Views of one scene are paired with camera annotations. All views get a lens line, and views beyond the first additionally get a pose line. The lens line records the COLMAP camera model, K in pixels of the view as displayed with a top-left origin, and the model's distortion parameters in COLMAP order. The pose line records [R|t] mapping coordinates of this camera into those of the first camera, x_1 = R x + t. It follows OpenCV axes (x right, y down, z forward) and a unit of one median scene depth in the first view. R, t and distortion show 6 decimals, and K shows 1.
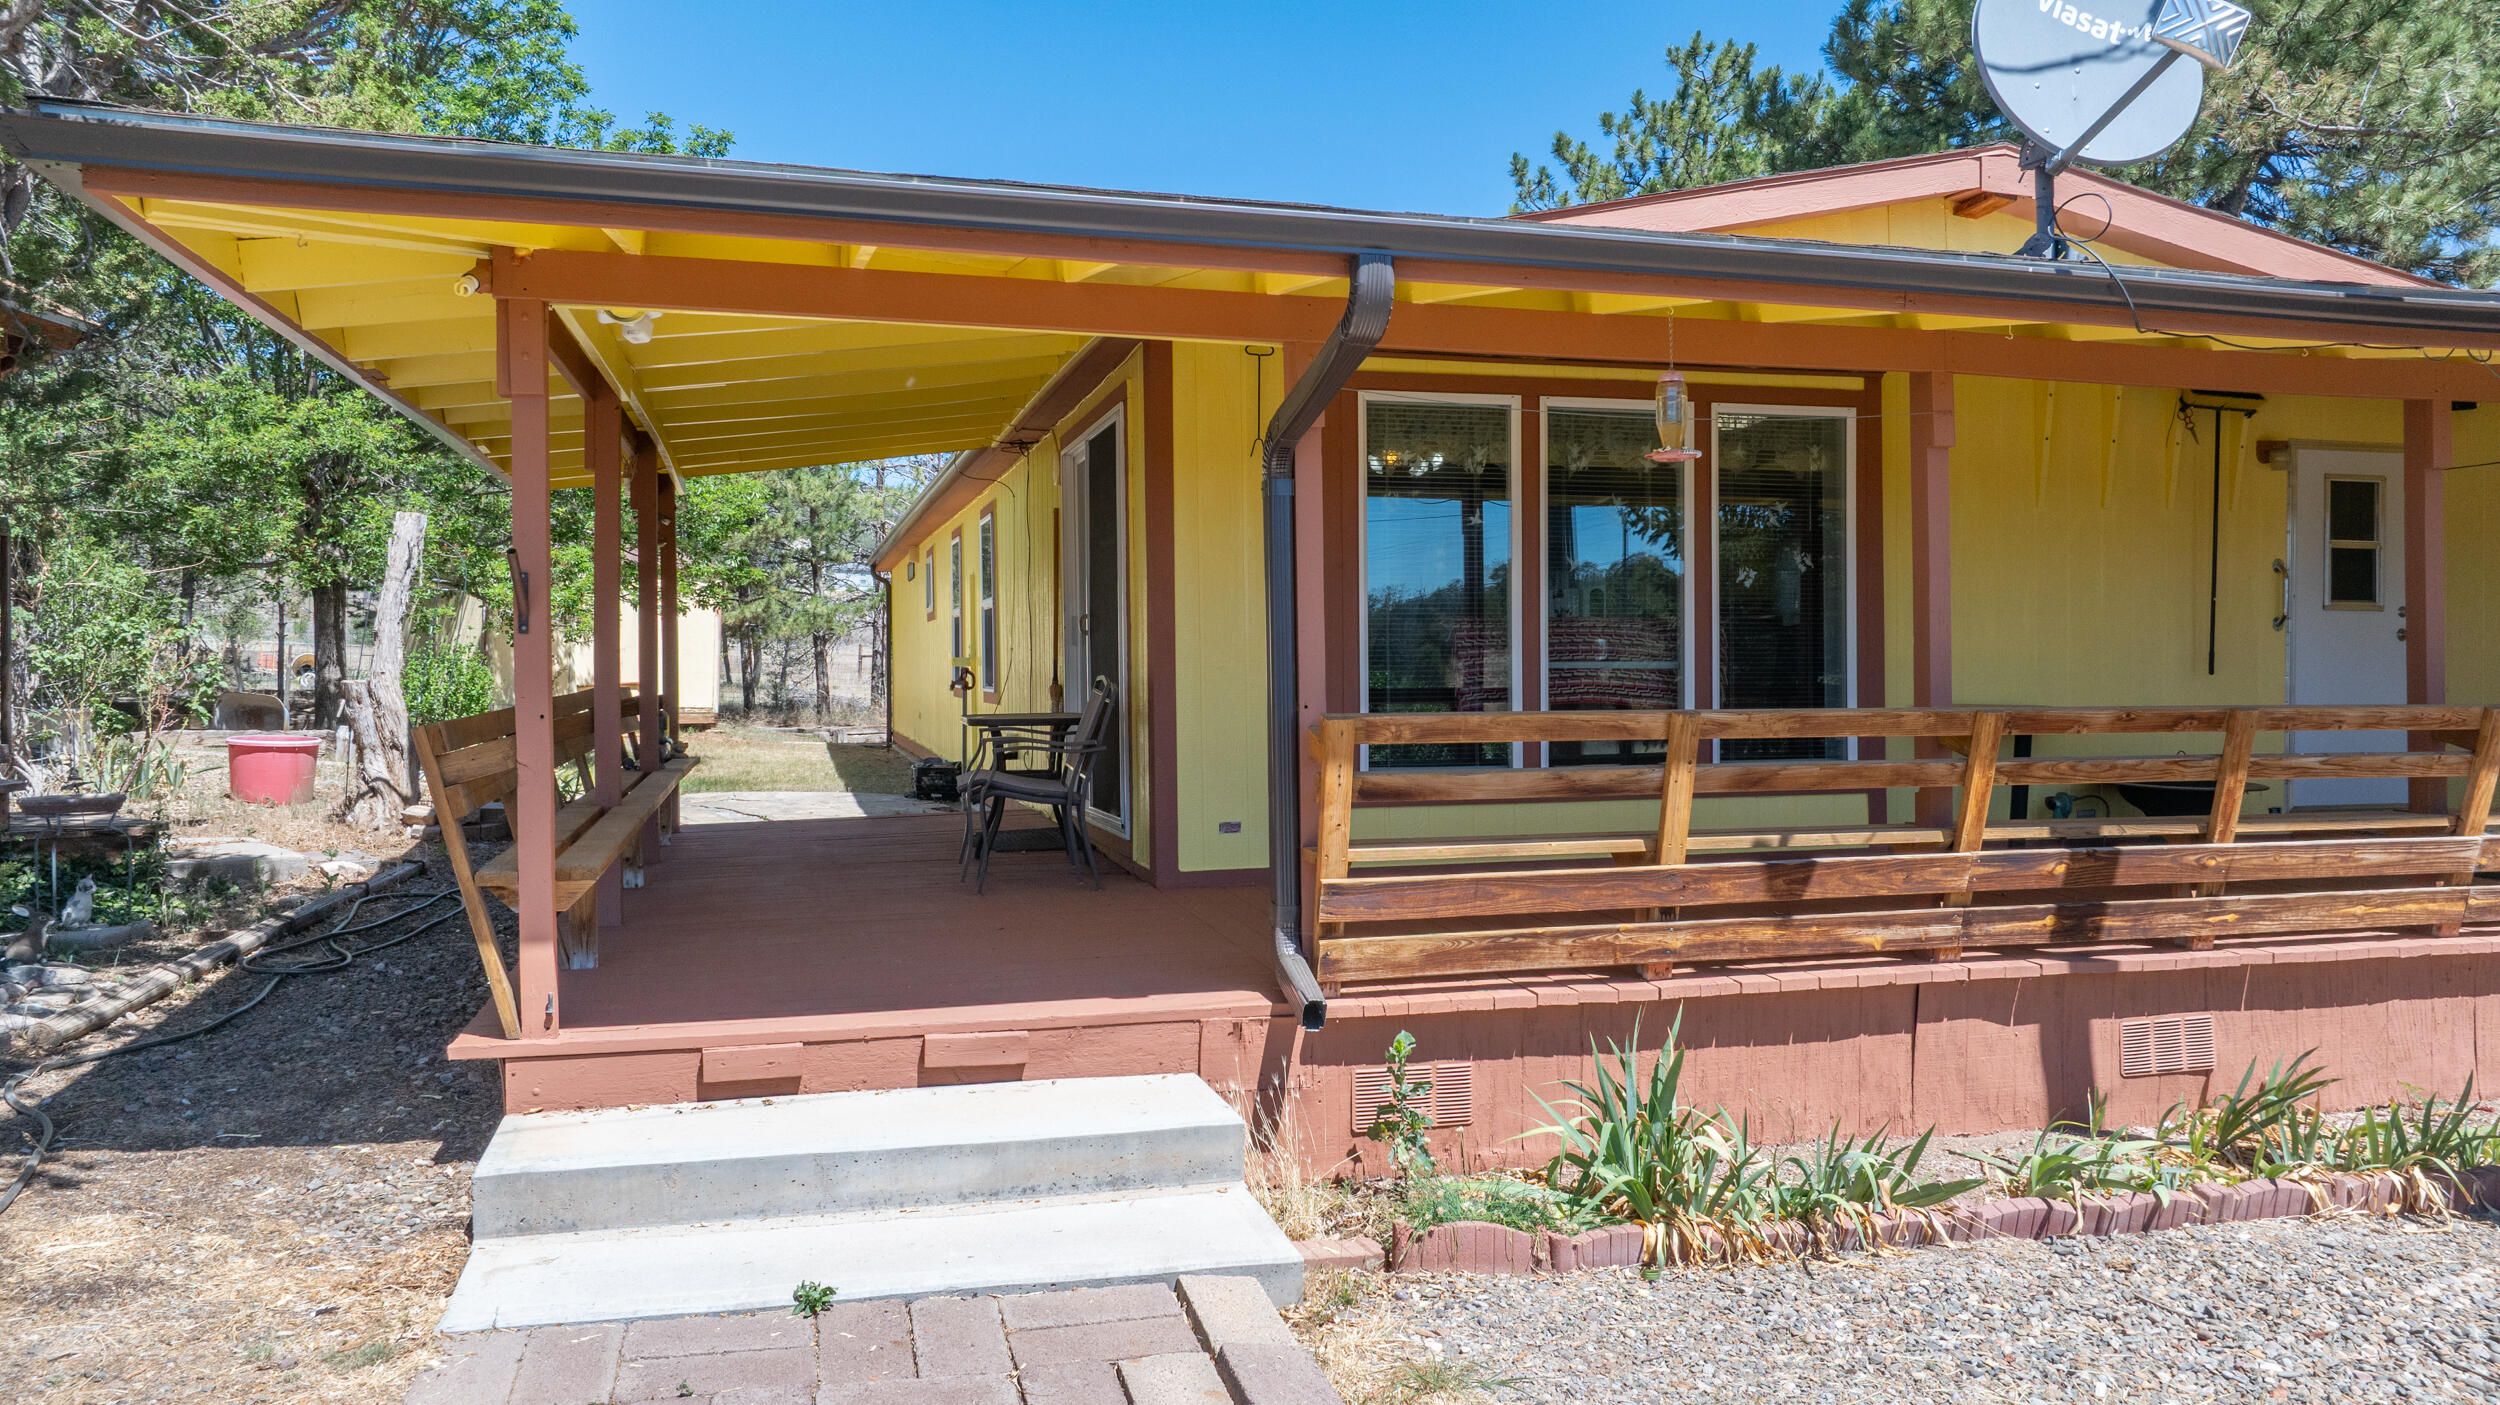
lens RADIAL K [[1765.6, 0, 1285.5], [0, 1765.6, 684.1], [0, 0, 1]] dist [-0.009952, -0.003597]
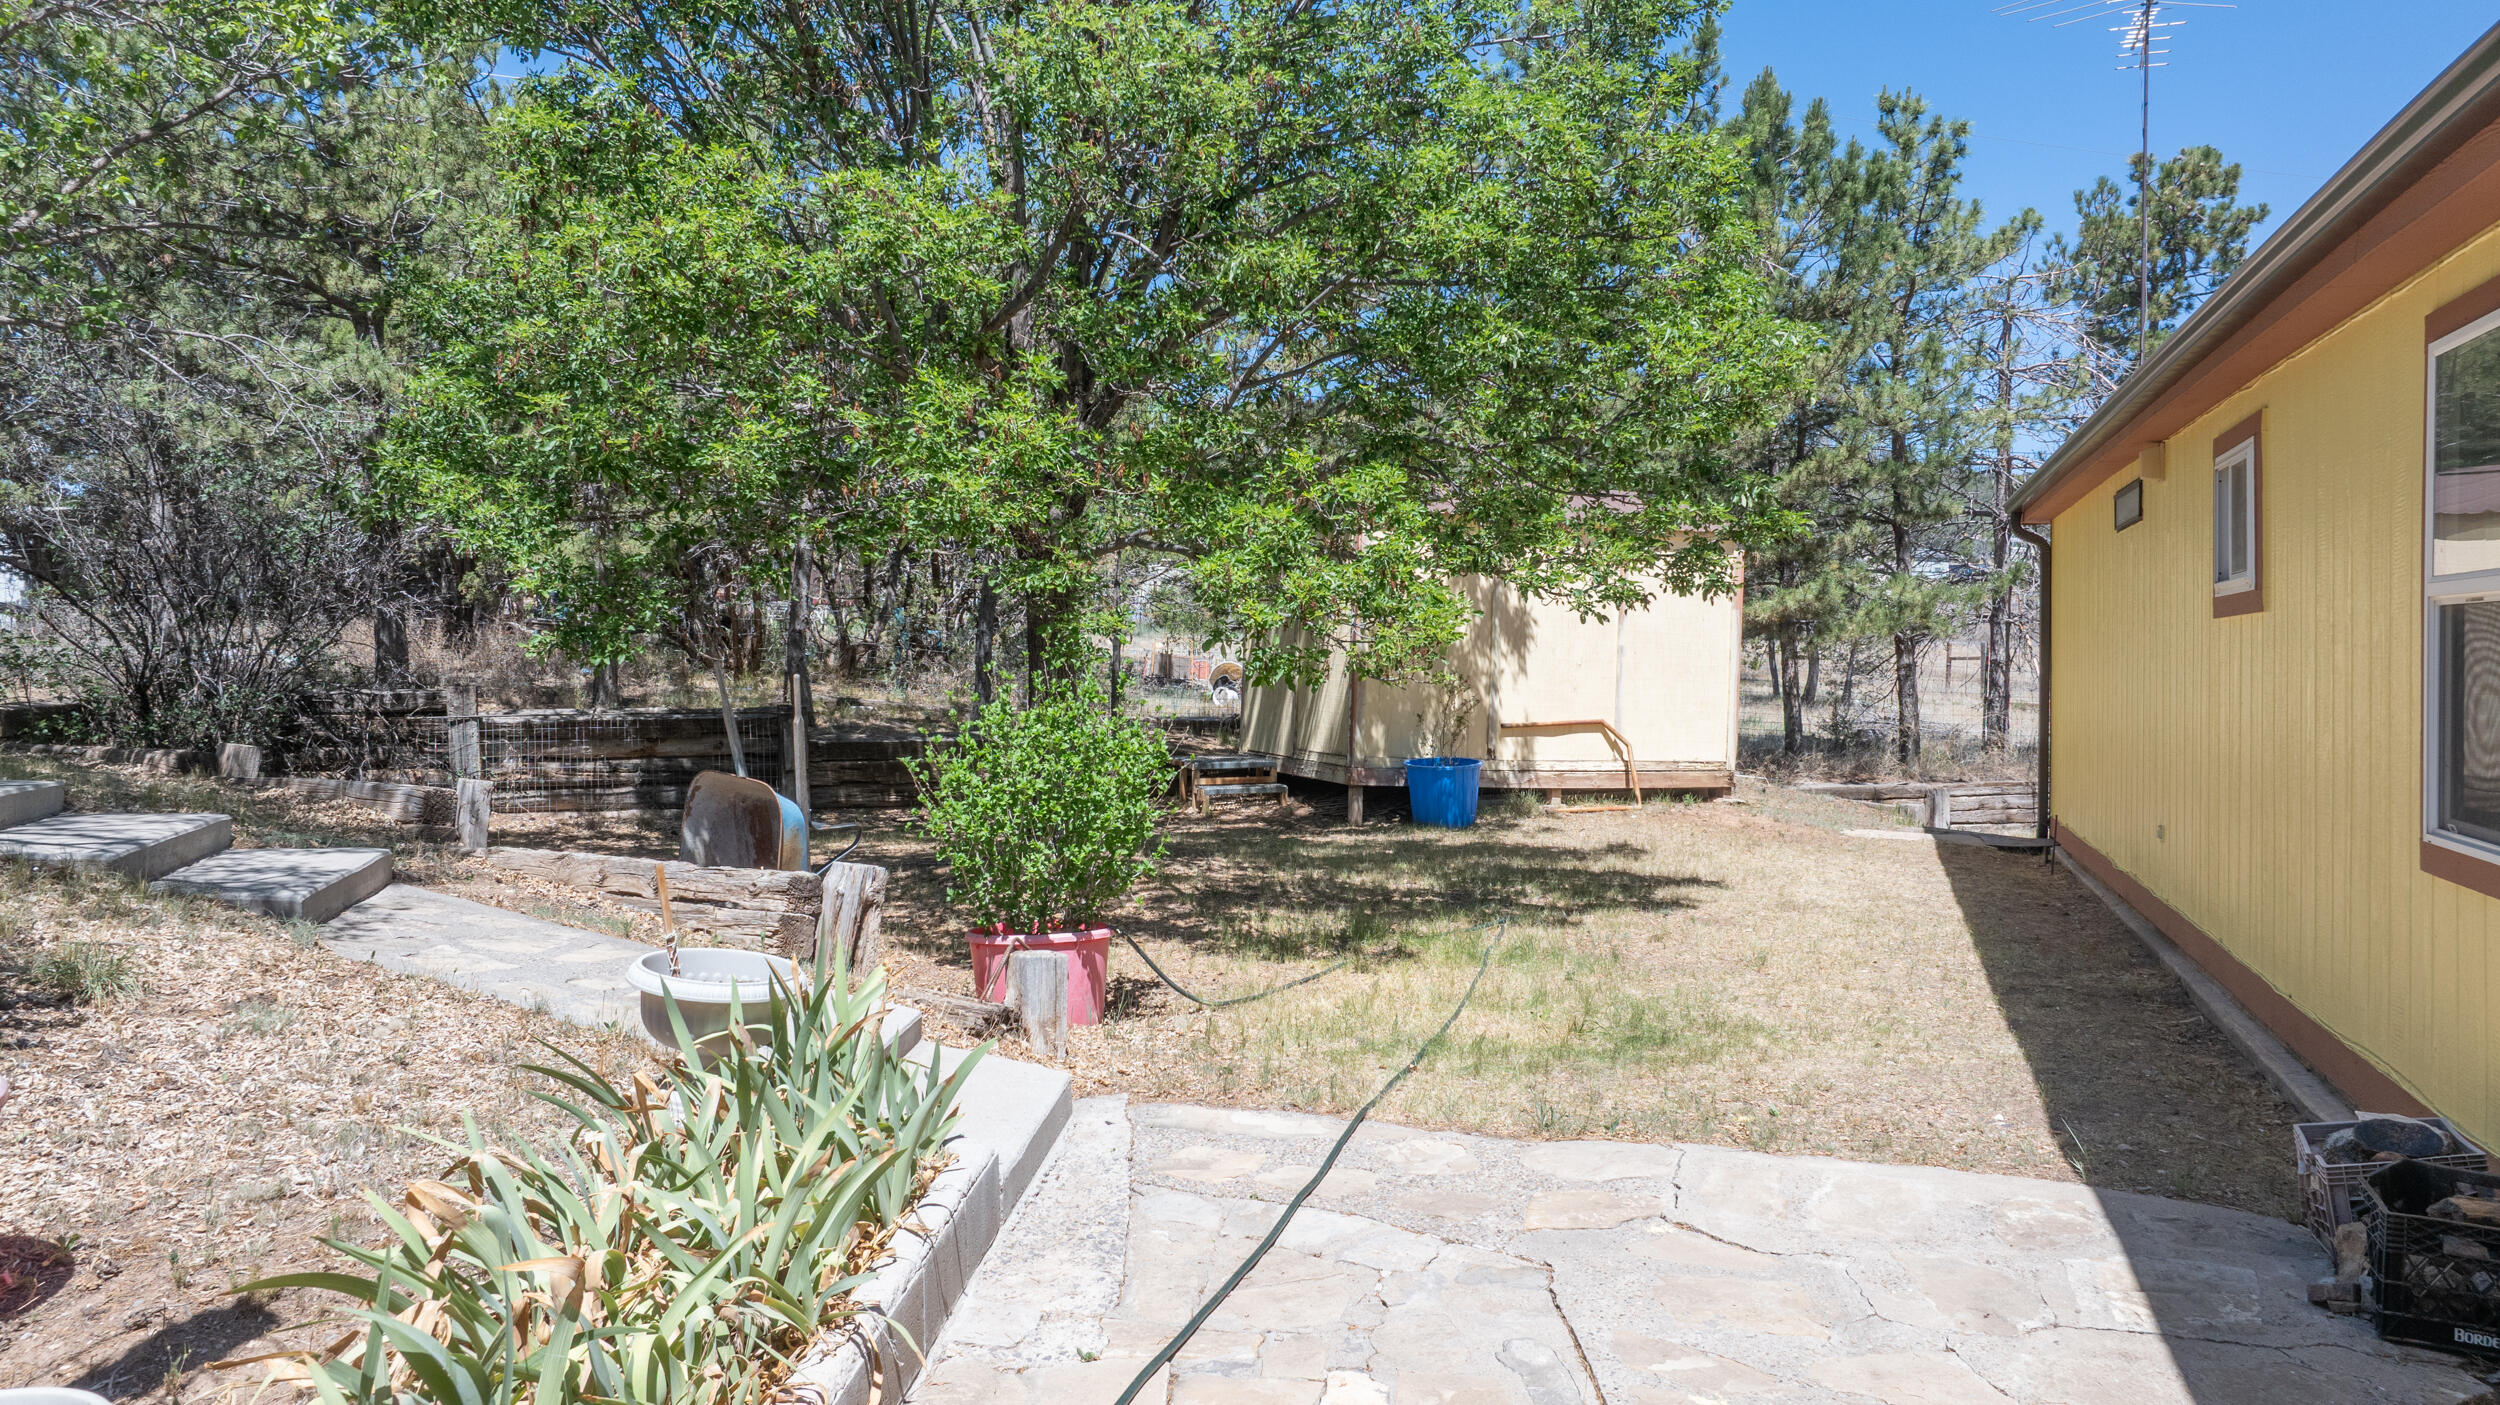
lens RADIAL K [[1761.0, 0, 1250.0], [0, 1761.0, 702.5], [0, 0, 1]] dist [-0.076475, 0.105217]
pose [[0.821219, 0.019074, -0.570294, -0.476347], [-0.010692, 0.999780, 0.018042, -0.062043], [0.570513, -0.008719, 0.821242, 1.677414]]
